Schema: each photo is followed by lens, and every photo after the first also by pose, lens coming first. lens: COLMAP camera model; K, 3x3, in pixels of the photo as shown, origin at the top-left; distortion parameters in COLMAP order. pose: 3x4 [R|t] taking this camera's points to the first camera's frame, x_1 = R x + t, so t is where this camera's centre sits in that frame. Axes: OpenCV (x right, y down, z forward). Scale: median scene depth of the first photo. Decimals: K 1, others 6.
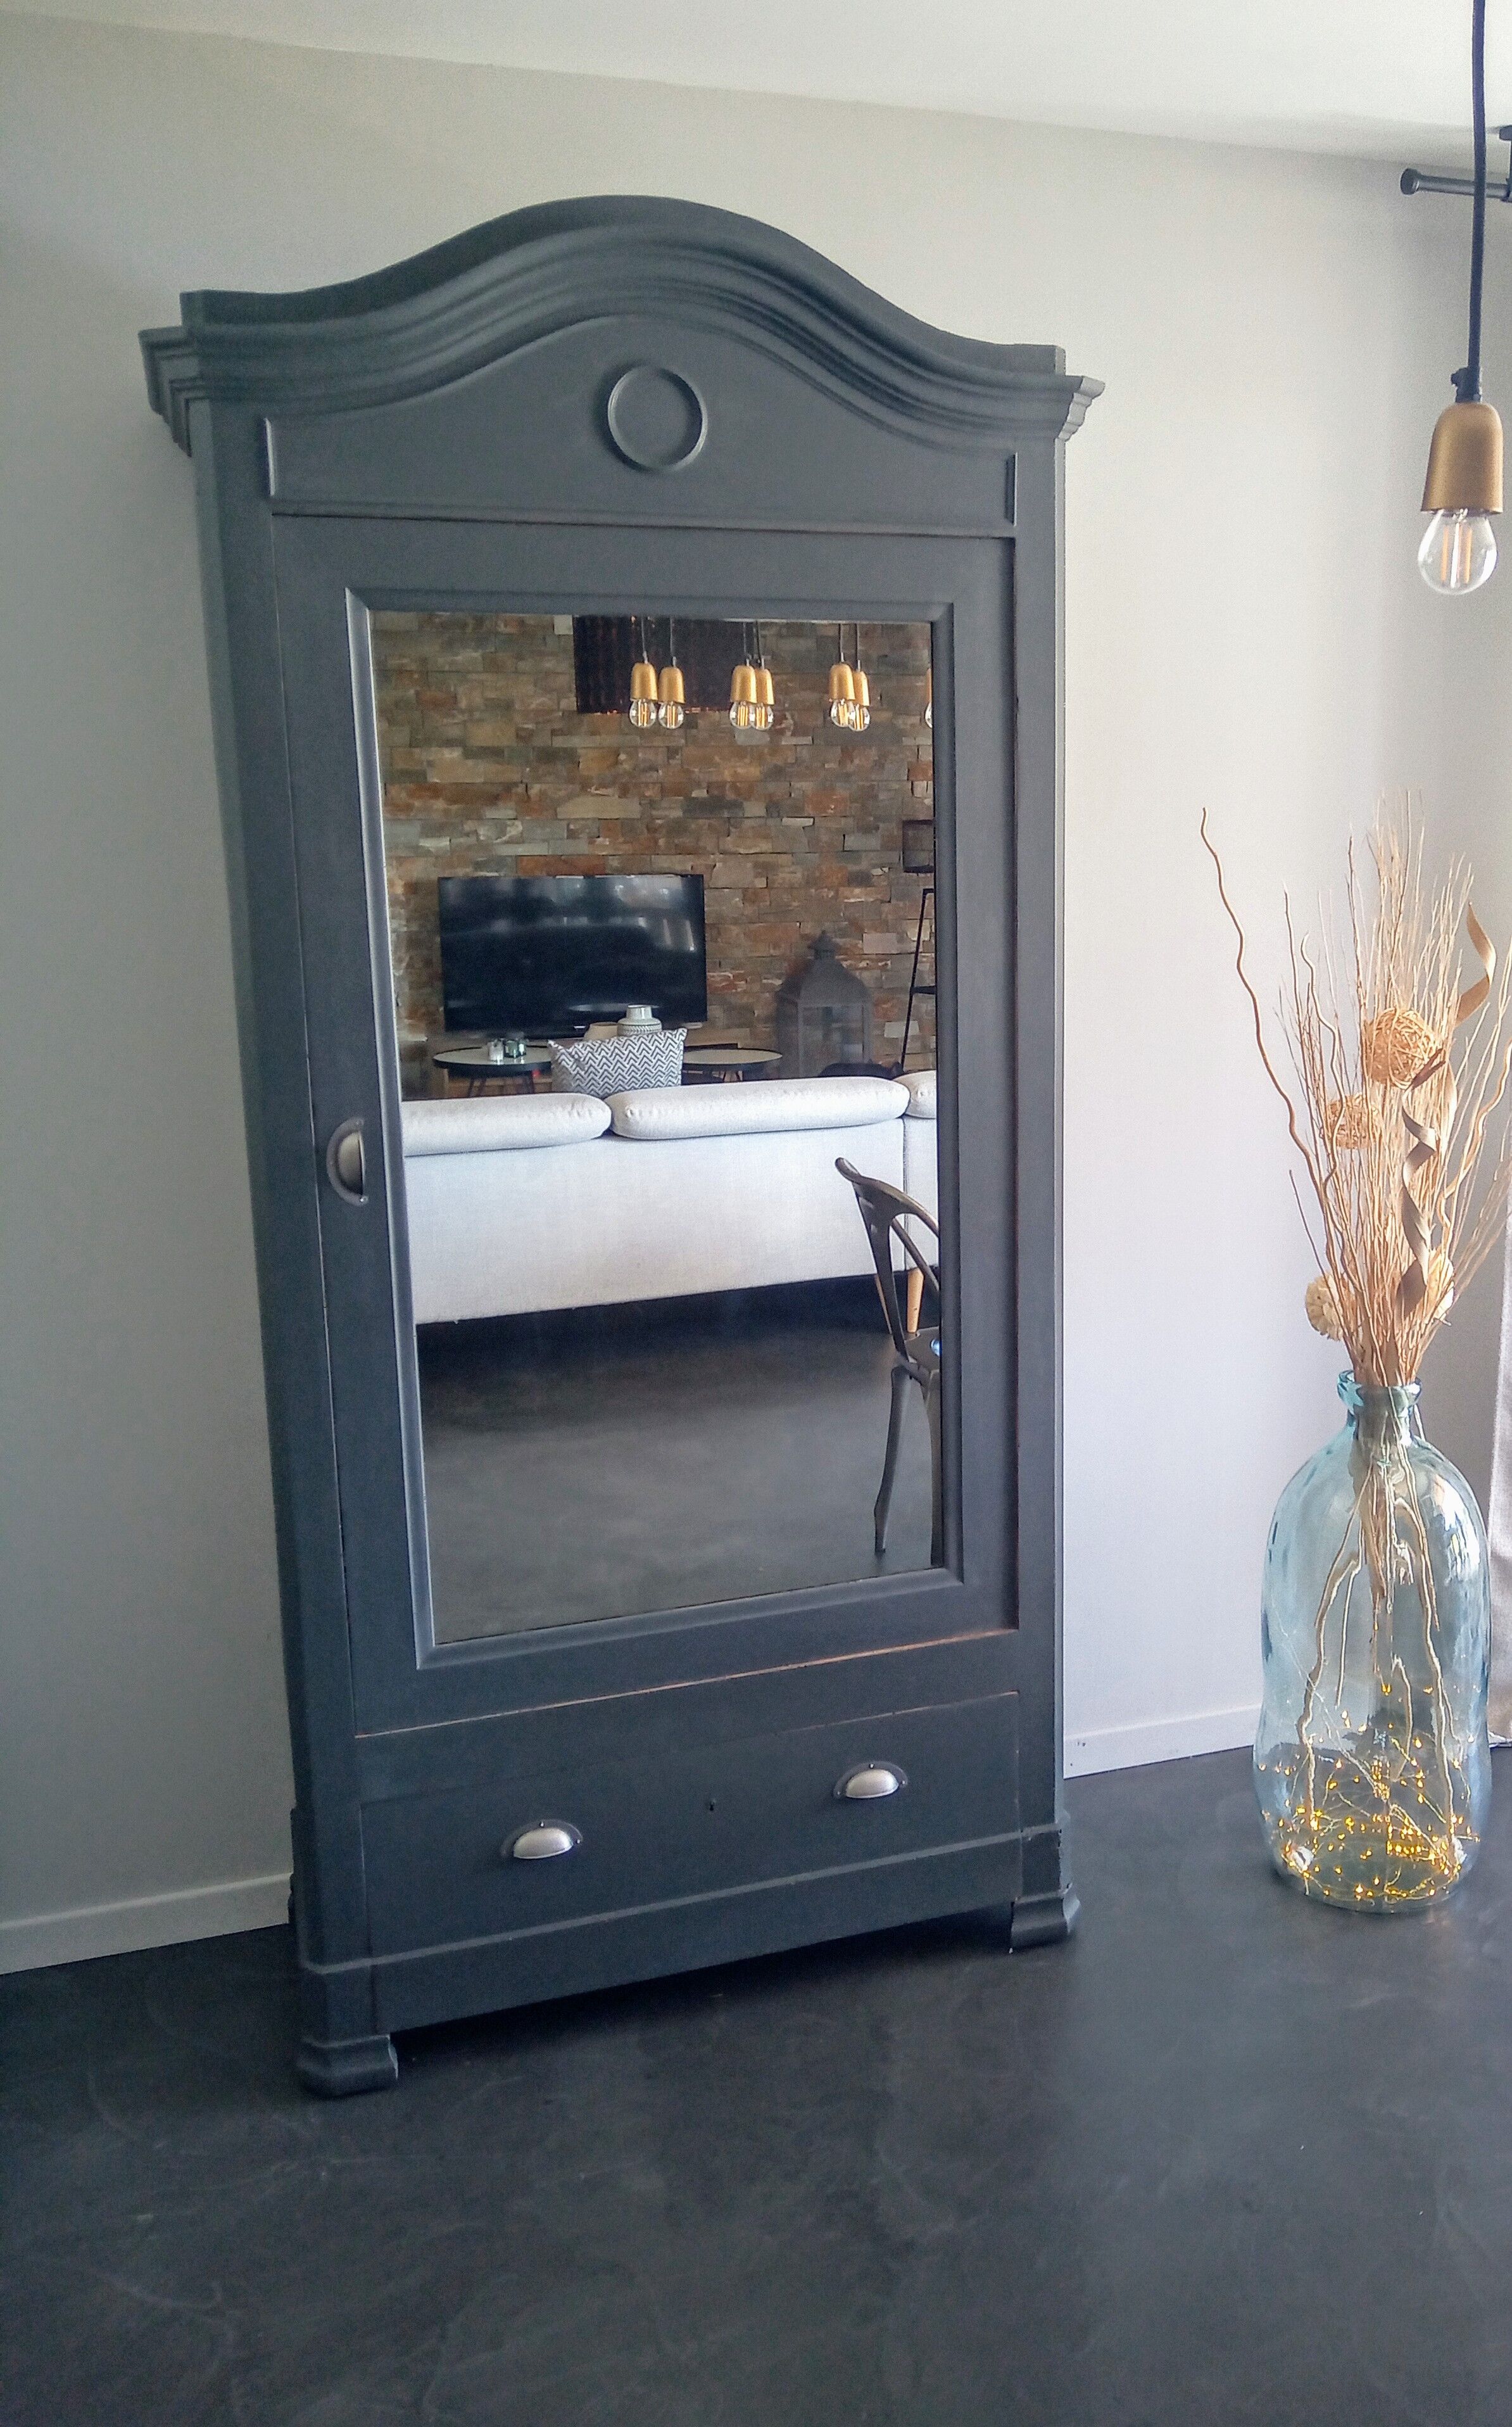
lens RADIAL K [[1923.2, 0, 894.0], [0, 1923.2, 1160.7], [0, 0, 1]] dist [0.000232, 0.000640]
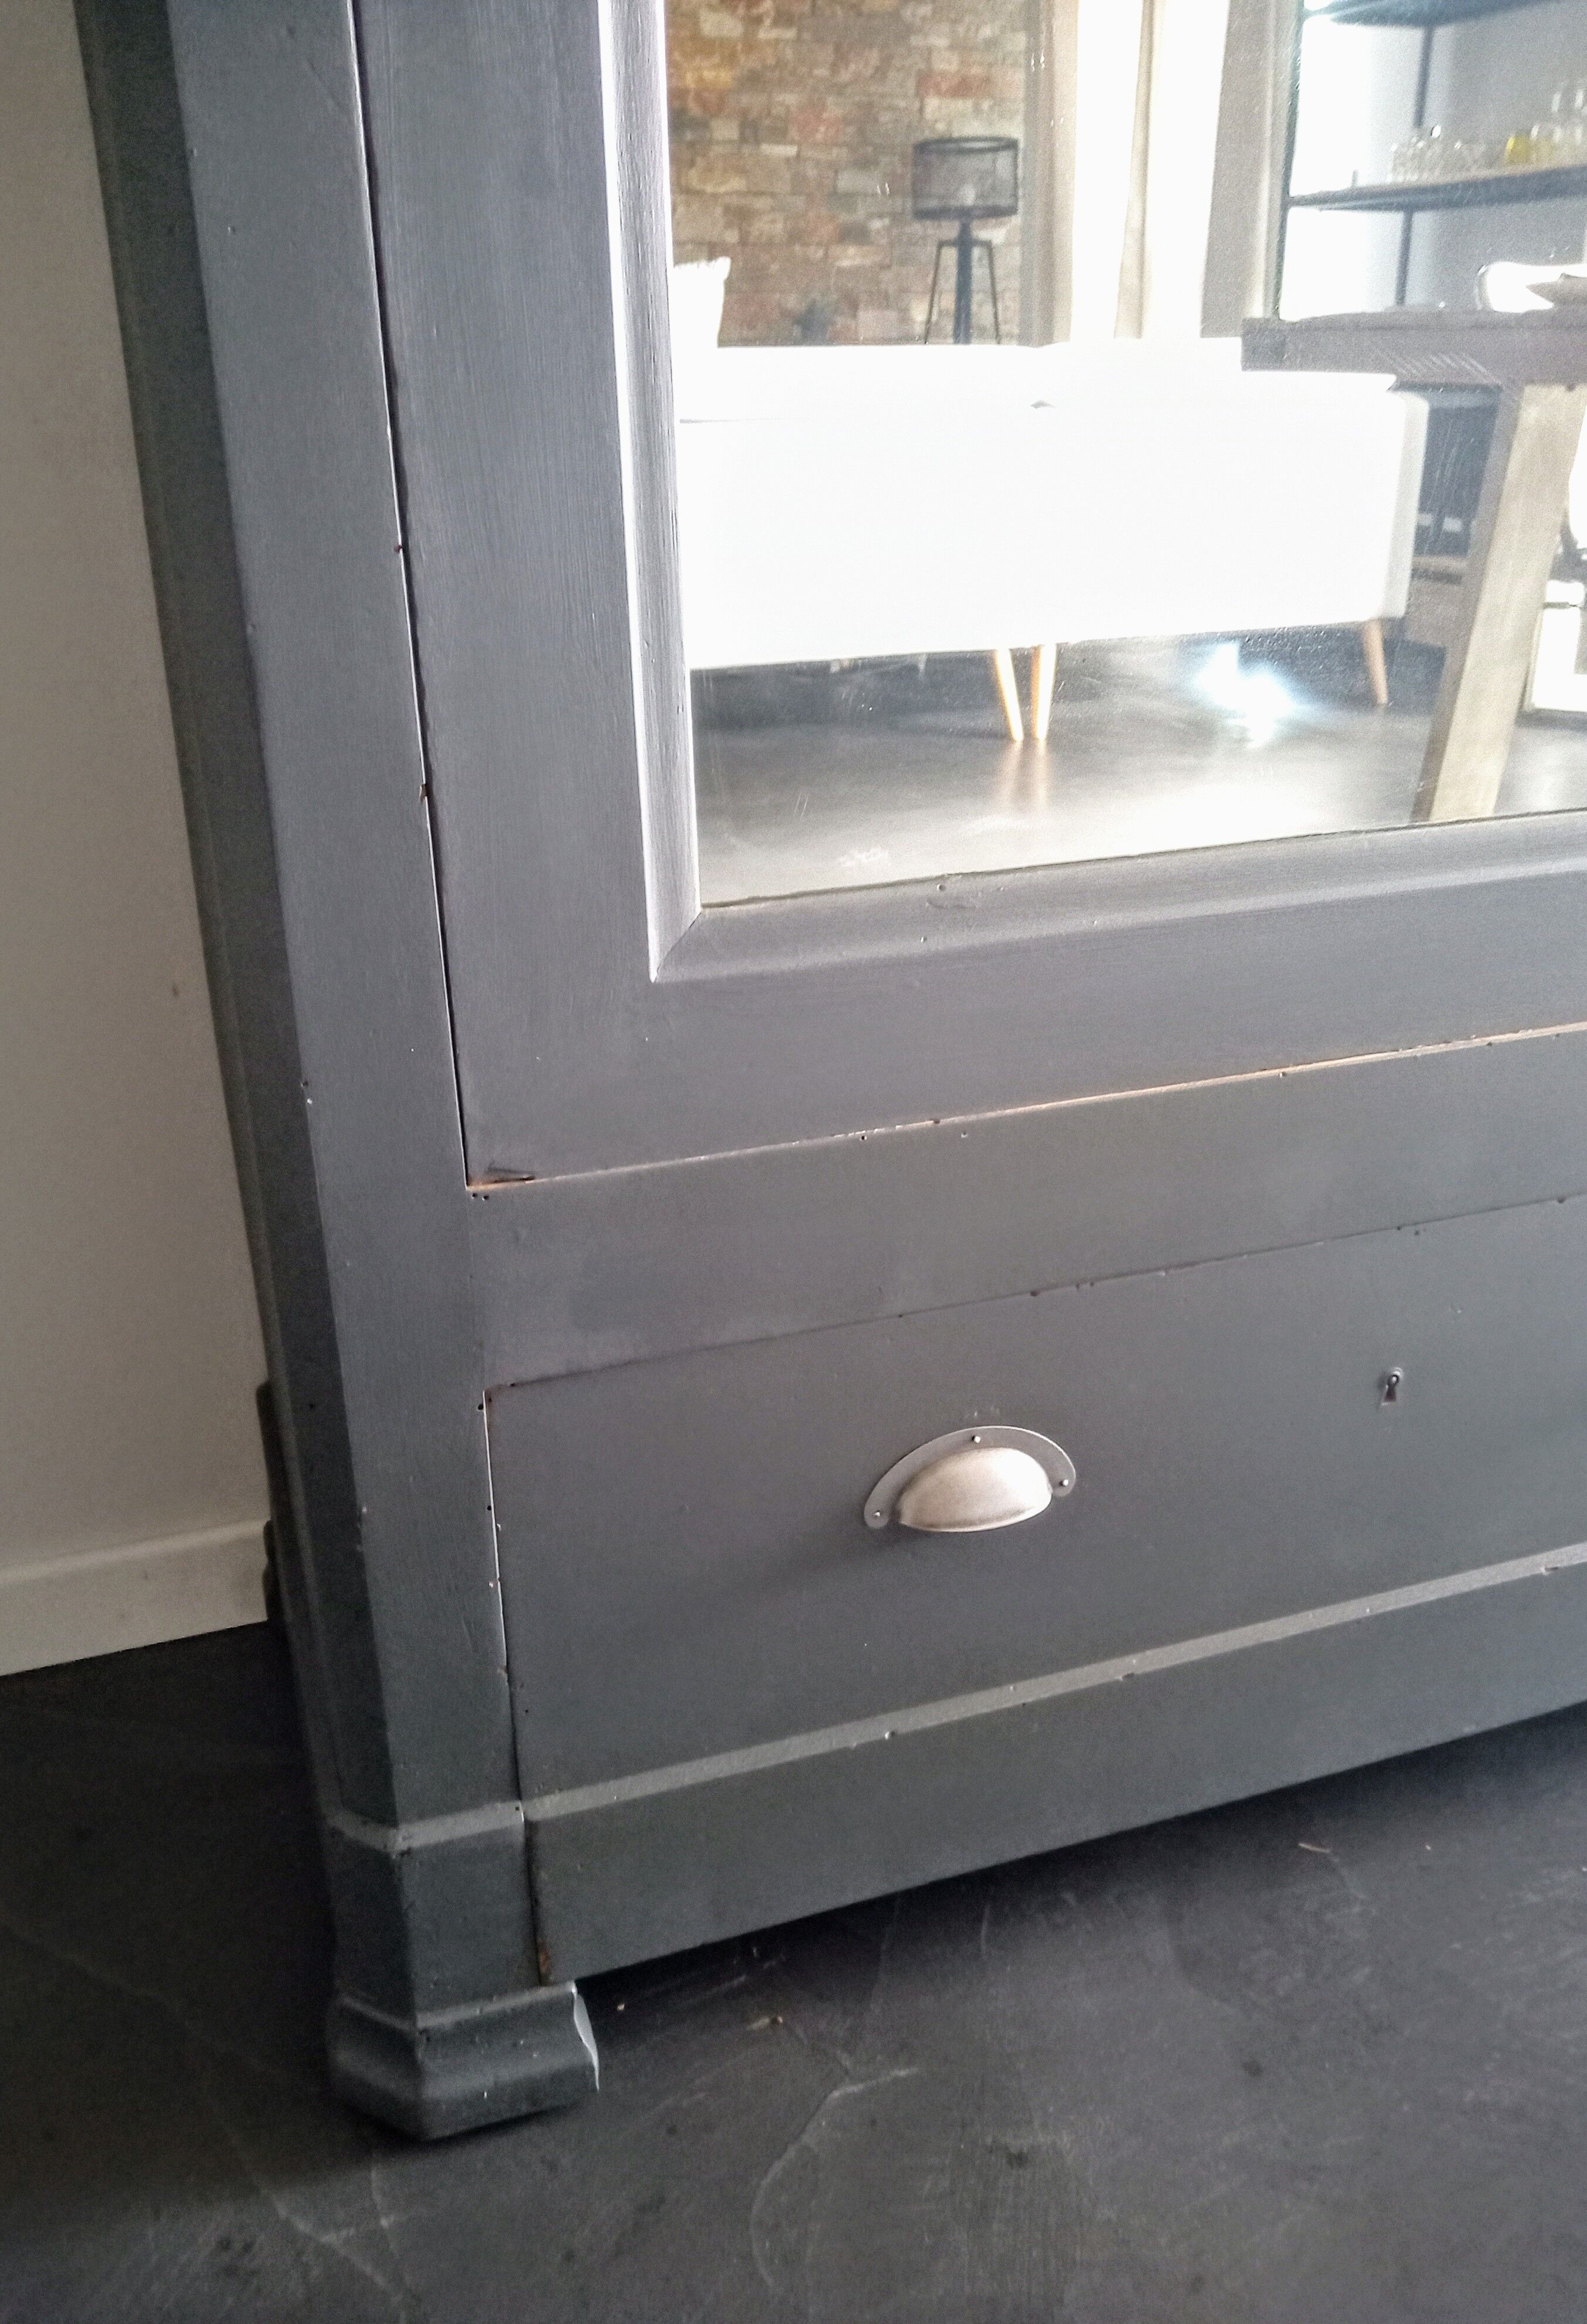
lens RADIAL K [[2038.2, 0, 791.3], [0, 2038.2, 1131.6], [0, 0, 1]] dist [0.009003, 0.004605]
pose [[0.999843, -0.005561, -0.016828, -0.124951], [0.009087, 0.976054, 0.217337, 0.123499], [0.015216, -0.217456, 0.975952, 0.383603]]
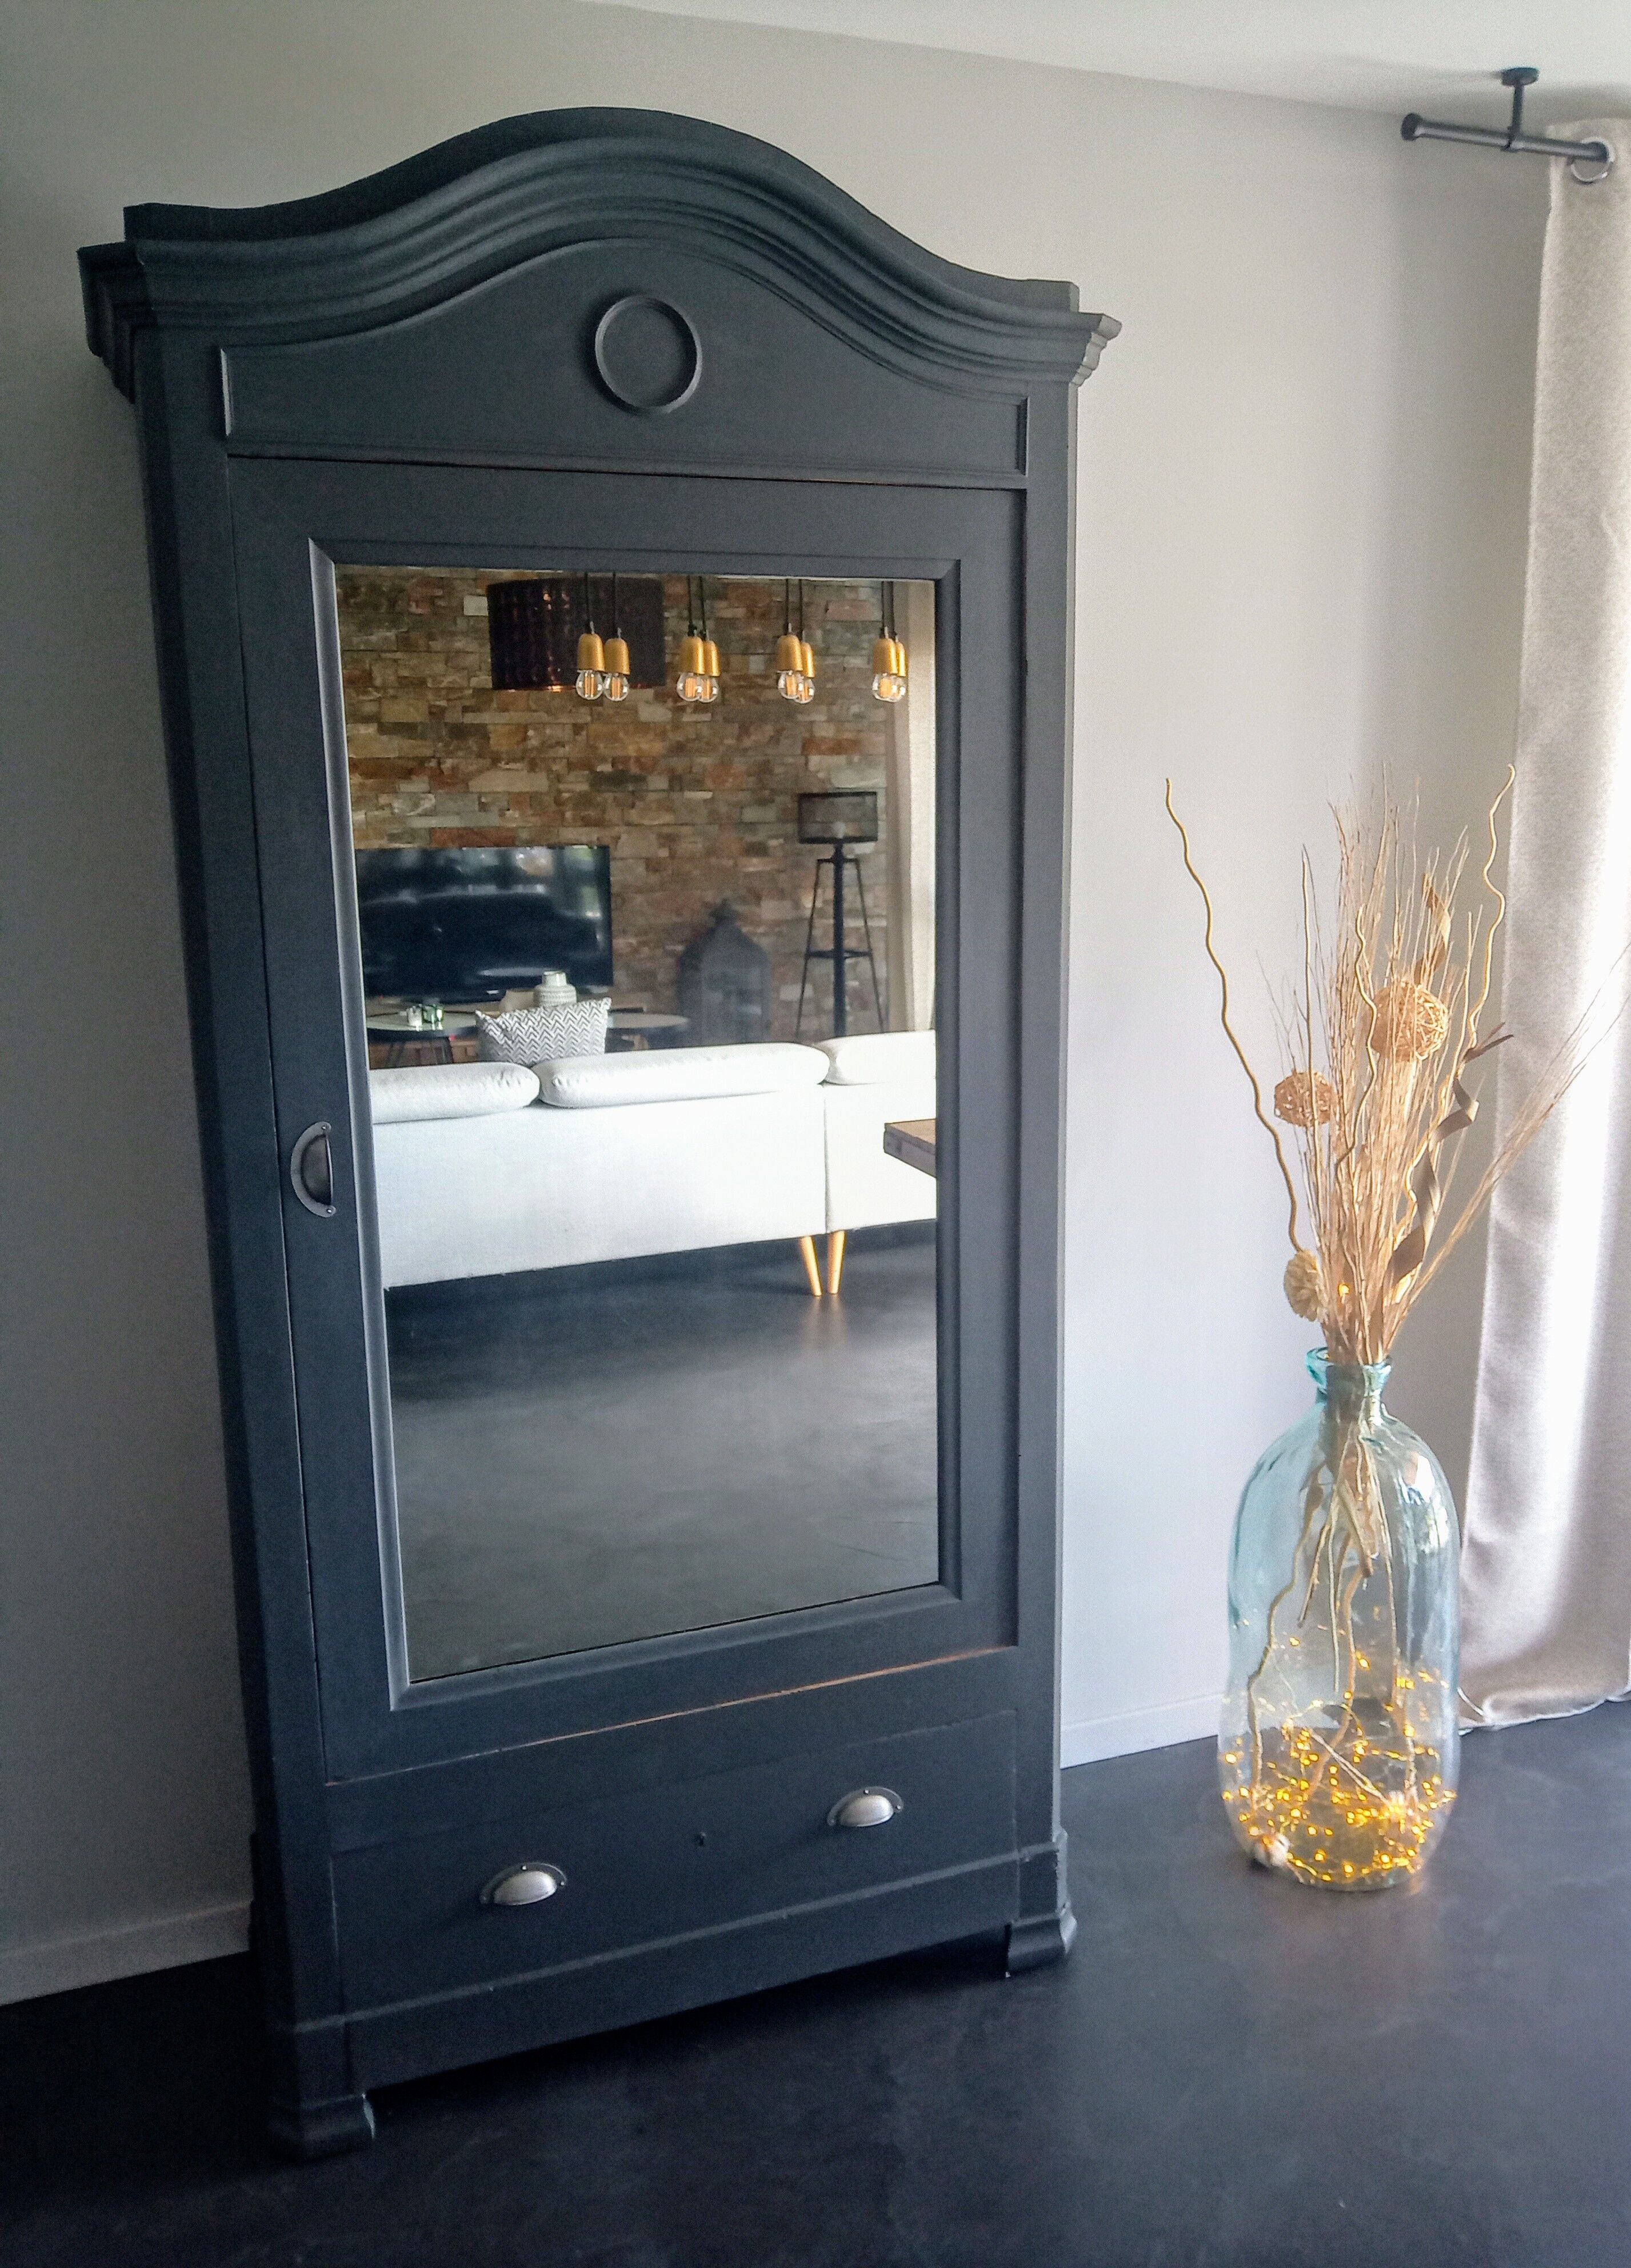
lens RADIAL K [[1790.8, 0, 815.5], [0, 1790.8, 1134.0], [0, 0, 1]] dist [0.009948, -0.052447]
pose [[0.999732, -0.006318, 0.022259, -0.034412], [0.006029, 0.999897, 0.013031, -0.013900], [-0.022339, -0.012893, 0.999667, 0.076050]]
